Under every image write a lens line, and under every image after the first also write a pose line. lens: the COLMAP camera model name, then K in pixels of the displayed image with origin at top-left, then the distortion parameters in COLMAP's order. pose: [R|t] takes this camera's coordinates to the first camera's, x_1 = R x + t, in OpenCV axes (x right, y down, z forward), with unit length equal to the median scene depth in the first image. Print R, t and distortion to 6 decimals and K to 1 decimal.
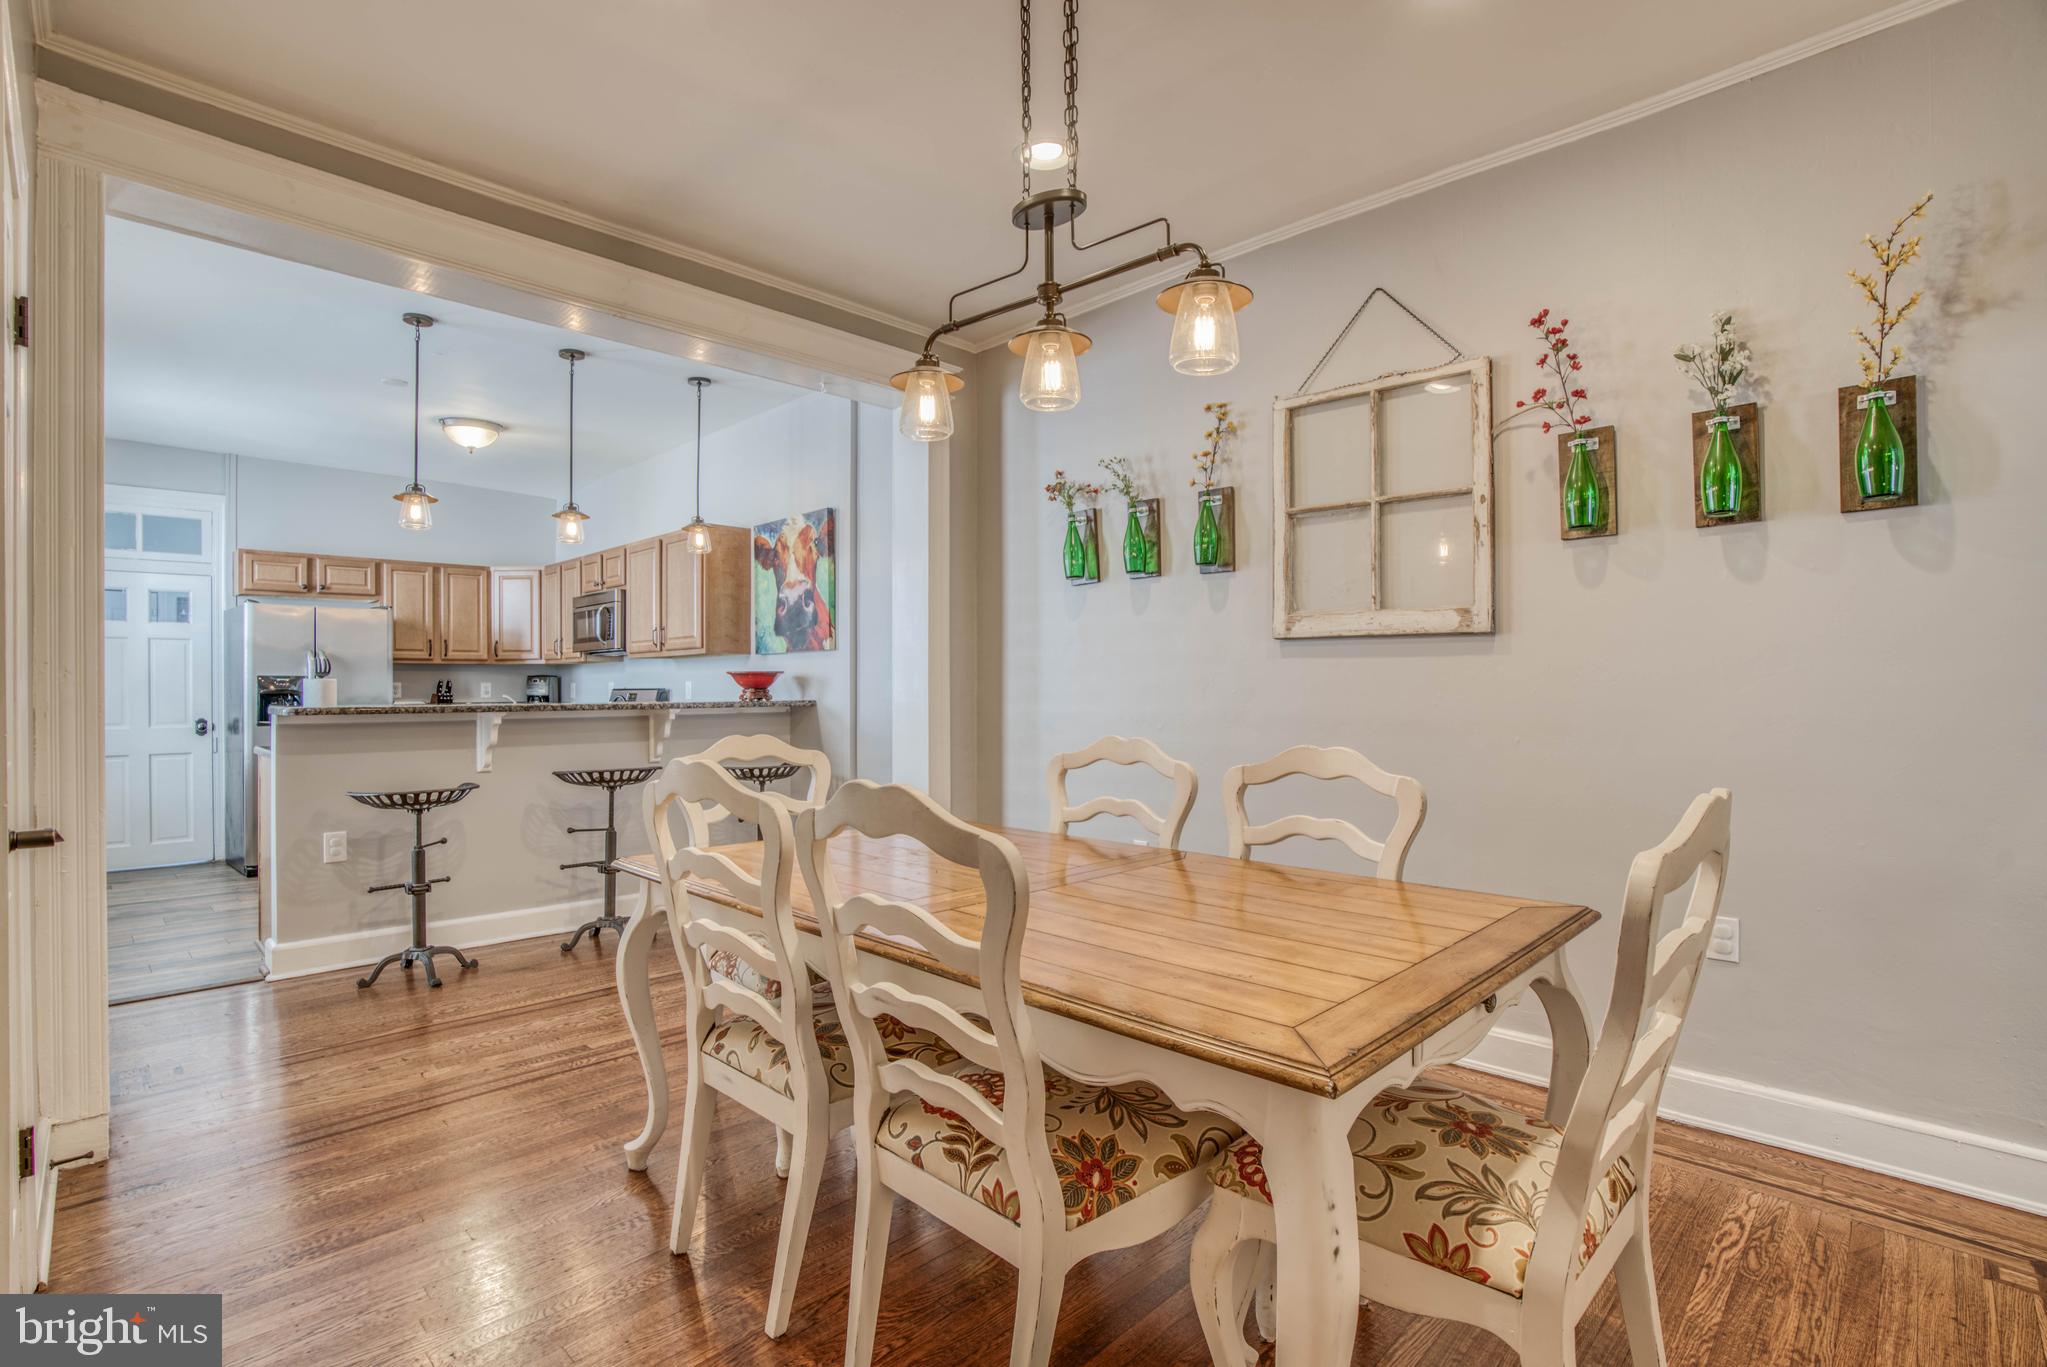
lens RADIAL K [[945.7, 0, 1011.2], [0, 945.7, 688.8], [0, 0, 1]] dist [-0.060365, 0.022297]
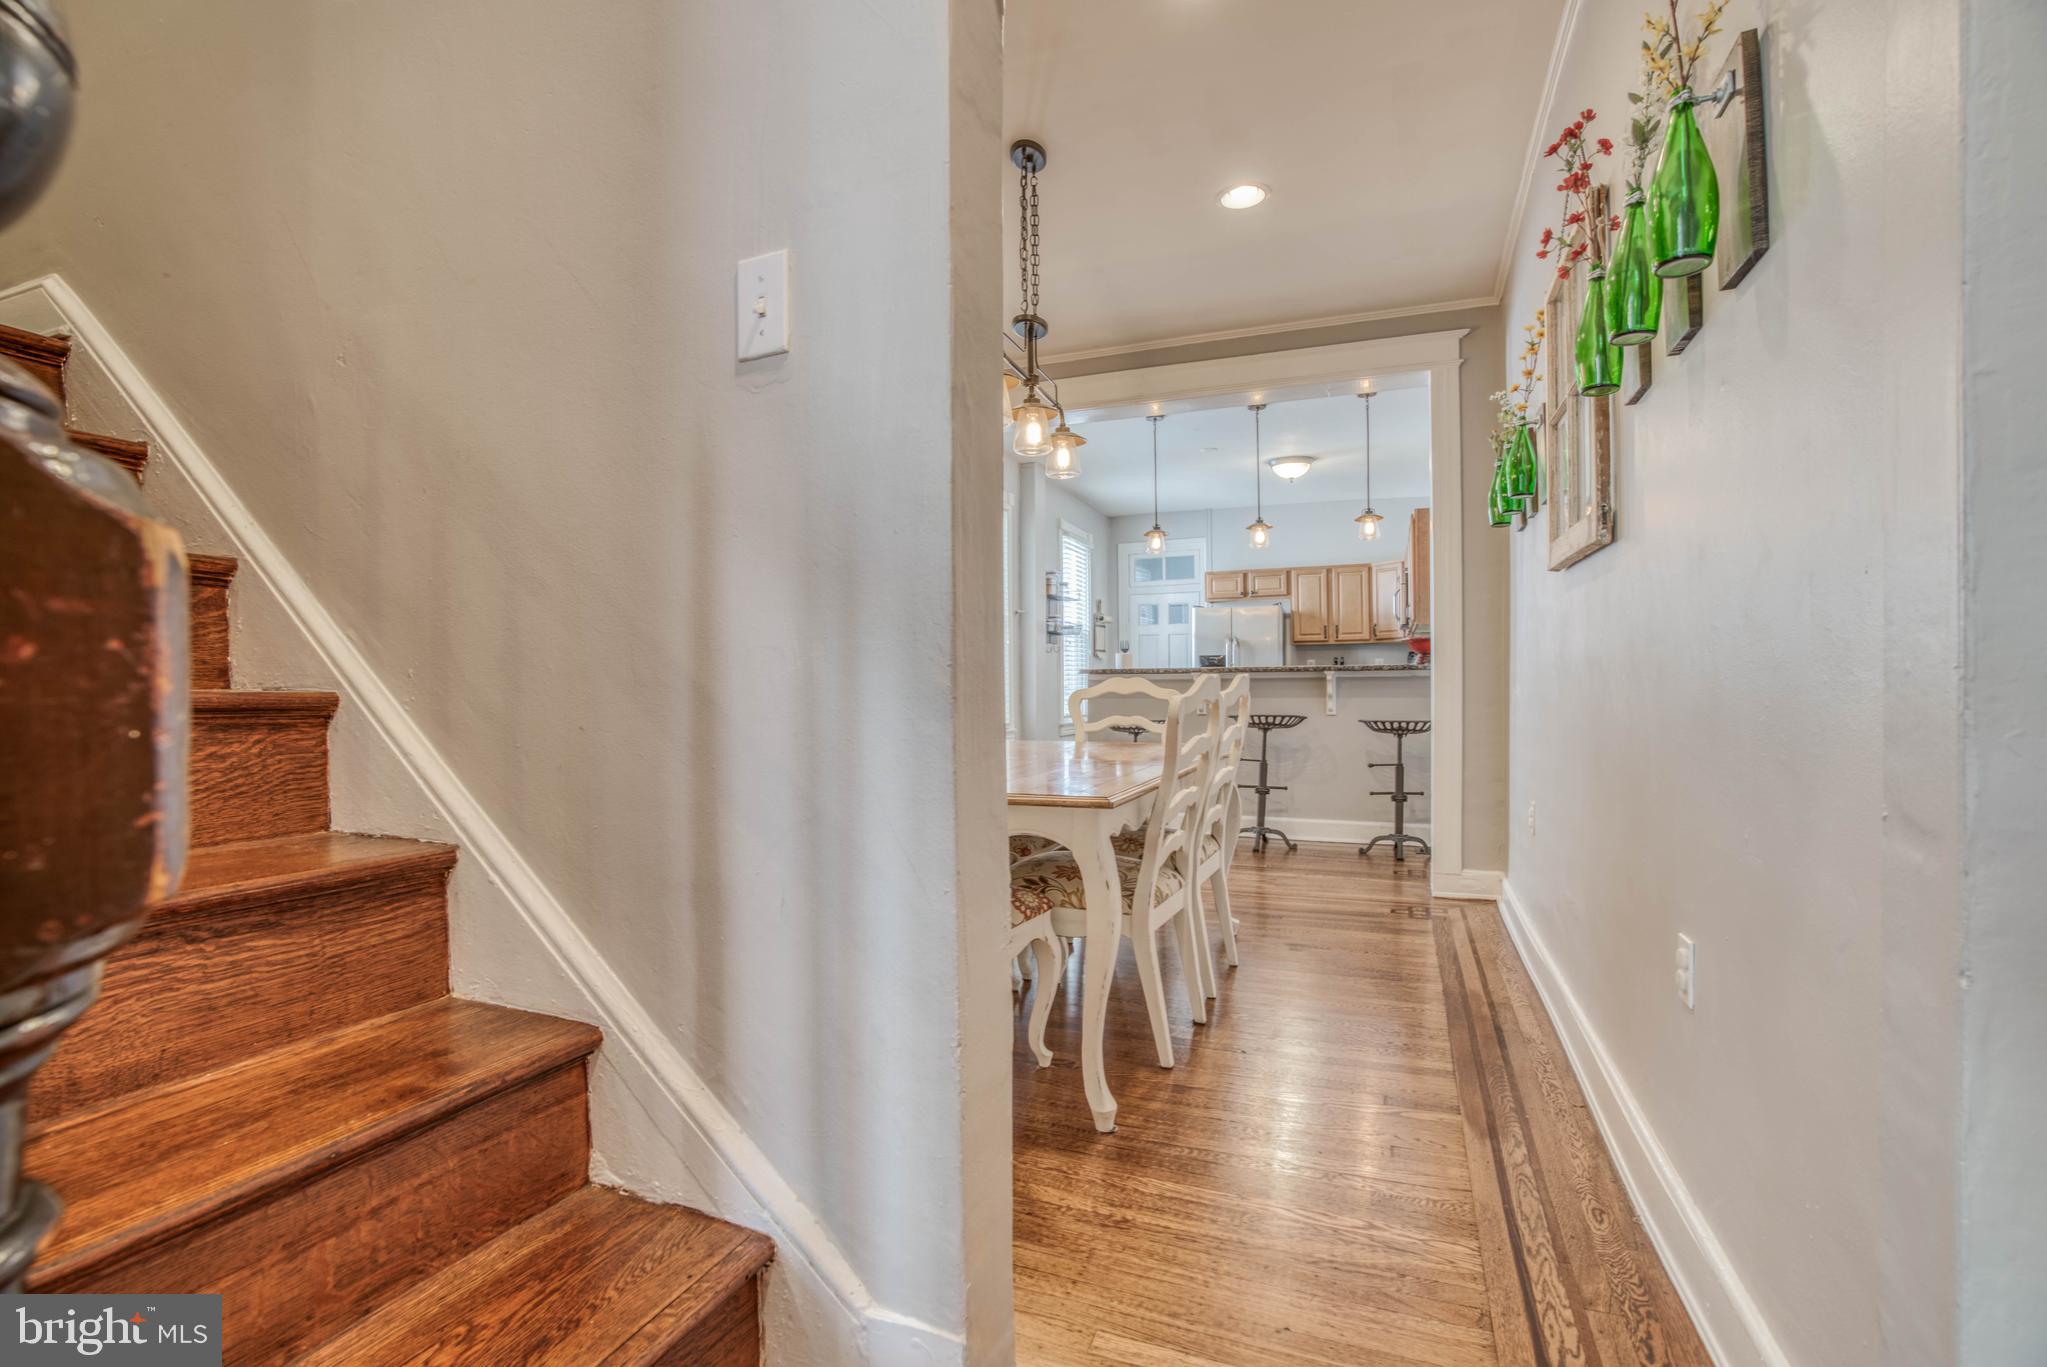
lens RADIAL K [[945.7, 0, 1011.2], [0, 945.7, 688.8], [0, 0, 1]] dist [-0.060365, 0.022297]
pose [[0.388244, 0.005470, -0.921540, 0.473239], [0.005557, 0.999950, 0.008276, 0.024852], [0.921540, -0.008334, 0.388195, 0.105695]]
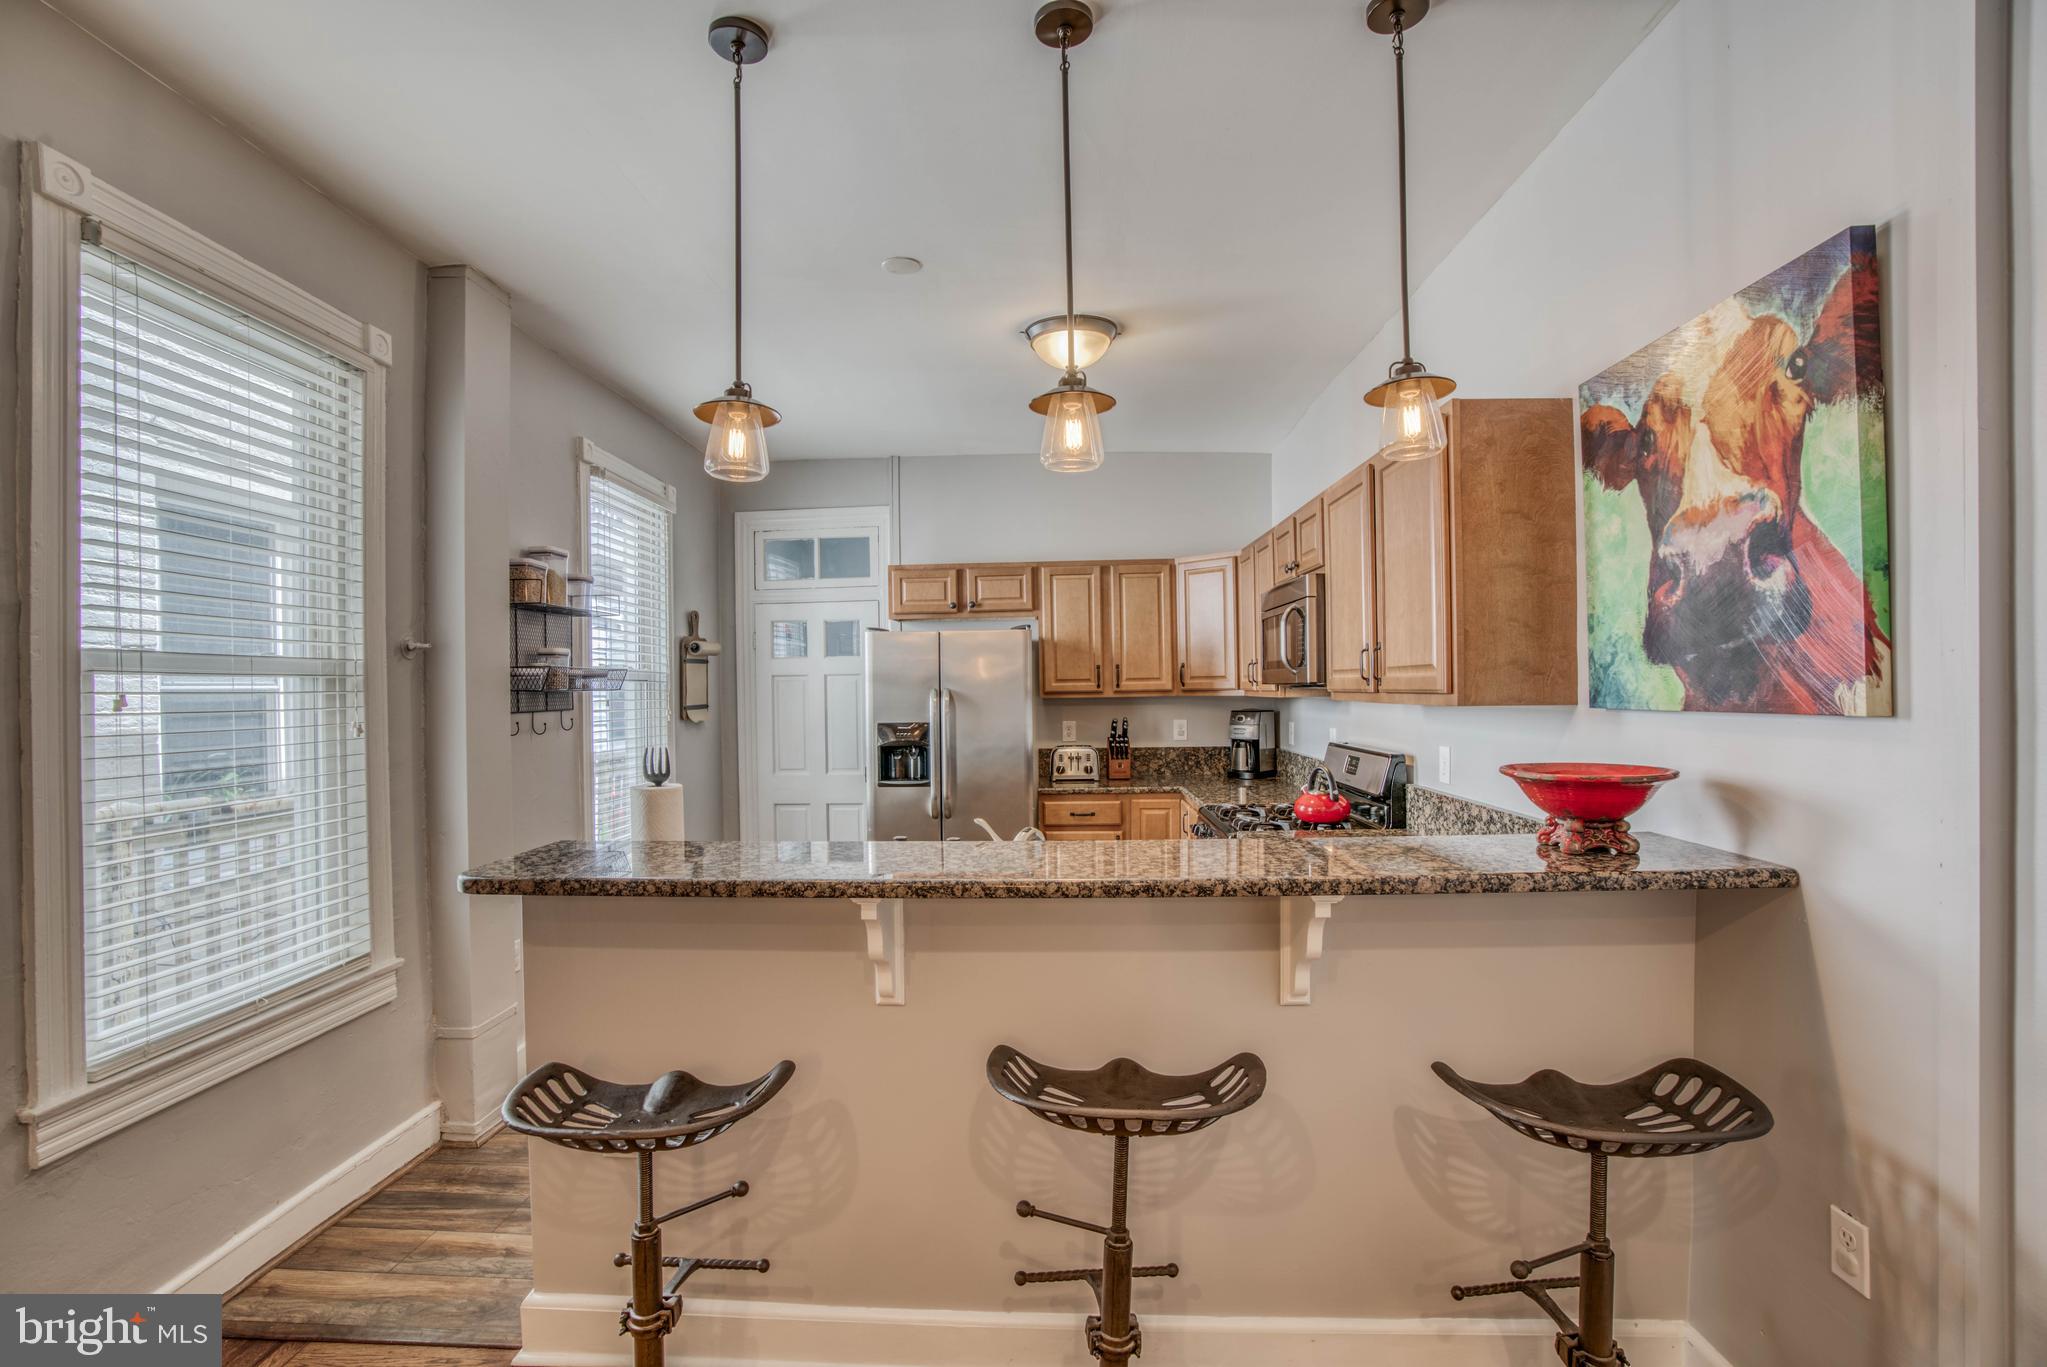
lens RADIAL K [[945.7, 0, 1011.2], [0, 945.7, 688.8], [0, 0, 1]] dist [-0.060365, 0.022297]
pose [[0.670795, -0.002656, -0.741638, -0.135093], [0.010026, 0.999935, 0.005487, -0.045650], [0.741575, -0.011116, 0.670777, 0.517629]]
